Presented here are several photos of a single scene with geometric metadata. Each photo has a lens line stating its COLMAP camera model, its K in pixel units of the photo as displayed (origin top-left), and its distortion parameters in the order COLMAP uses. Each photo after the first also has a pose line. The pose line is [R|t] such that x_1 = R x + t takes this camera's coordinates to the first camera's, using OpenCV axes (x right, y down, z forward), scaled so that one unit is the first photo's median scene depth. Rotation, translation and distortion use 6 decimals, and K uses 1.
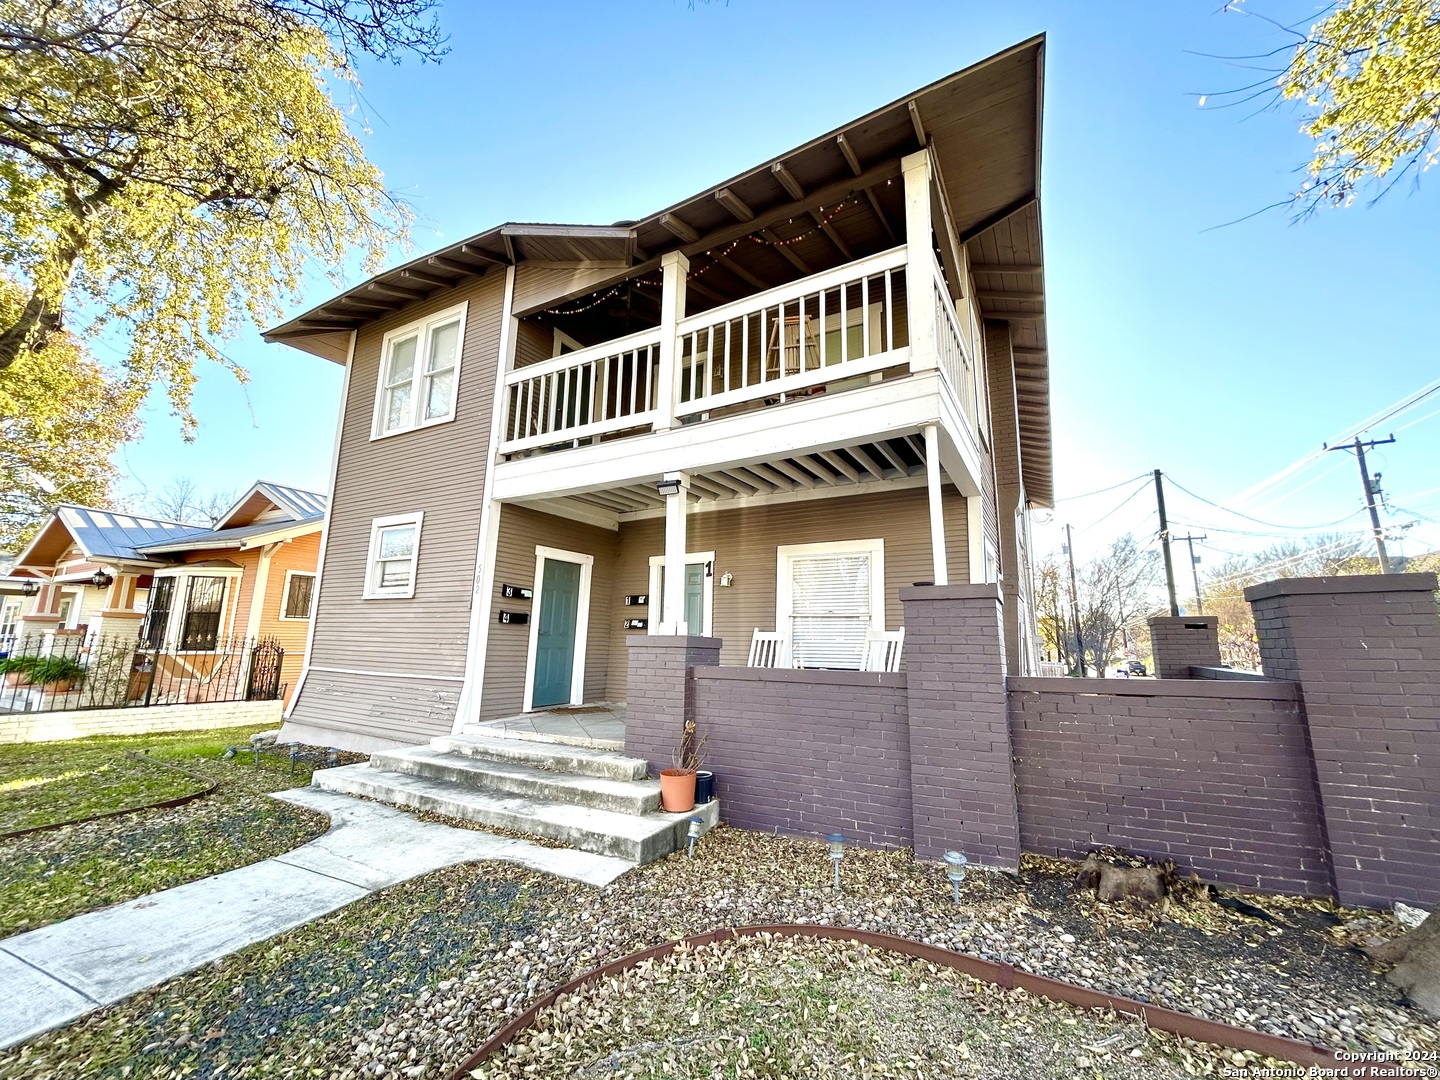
lens RADIAL K [[576.0, 0, 718.5], [0, 576.0, 540.1], [0, 0, 1]] dist [-0.000237, -0.000078]
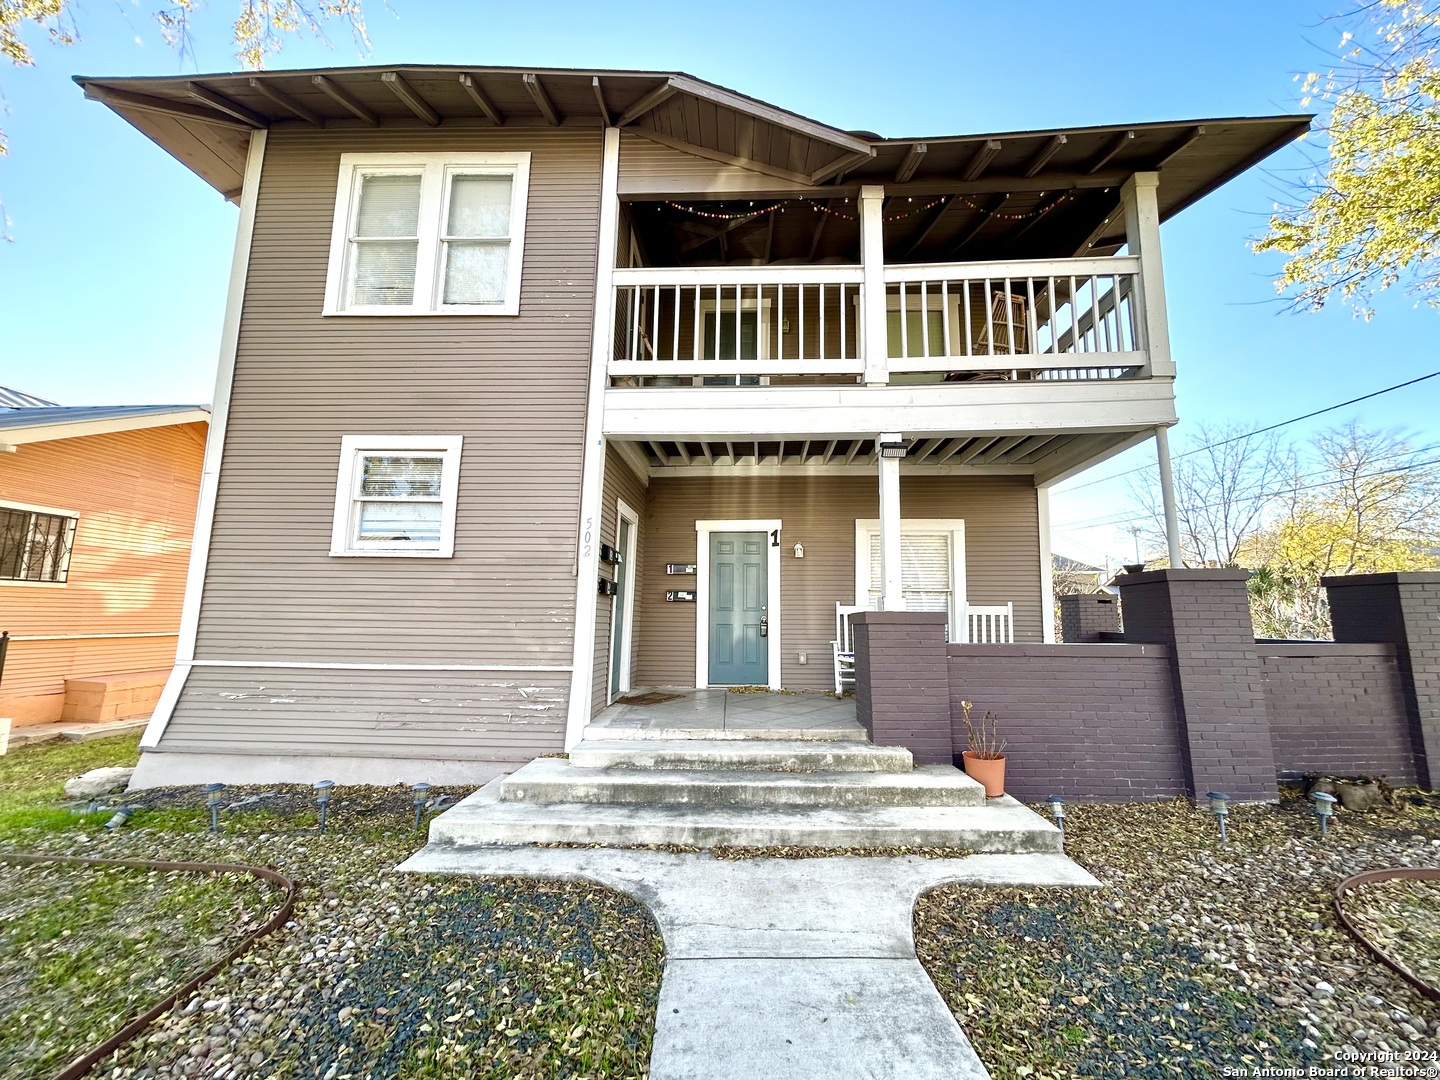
lens RADIAL K [[576.0, 0, 719.7], [0, 576.0, 540.8], [0, 0, 1]] dist [-0.000237, -0.000078]
pose [[0.891462, 0.051455, 0.450163, -0.669634], [-0.074632, 0.996636, 0.033876, 0.038139], [-0.446906, -0.063796, 0.892303, 0.274835]]
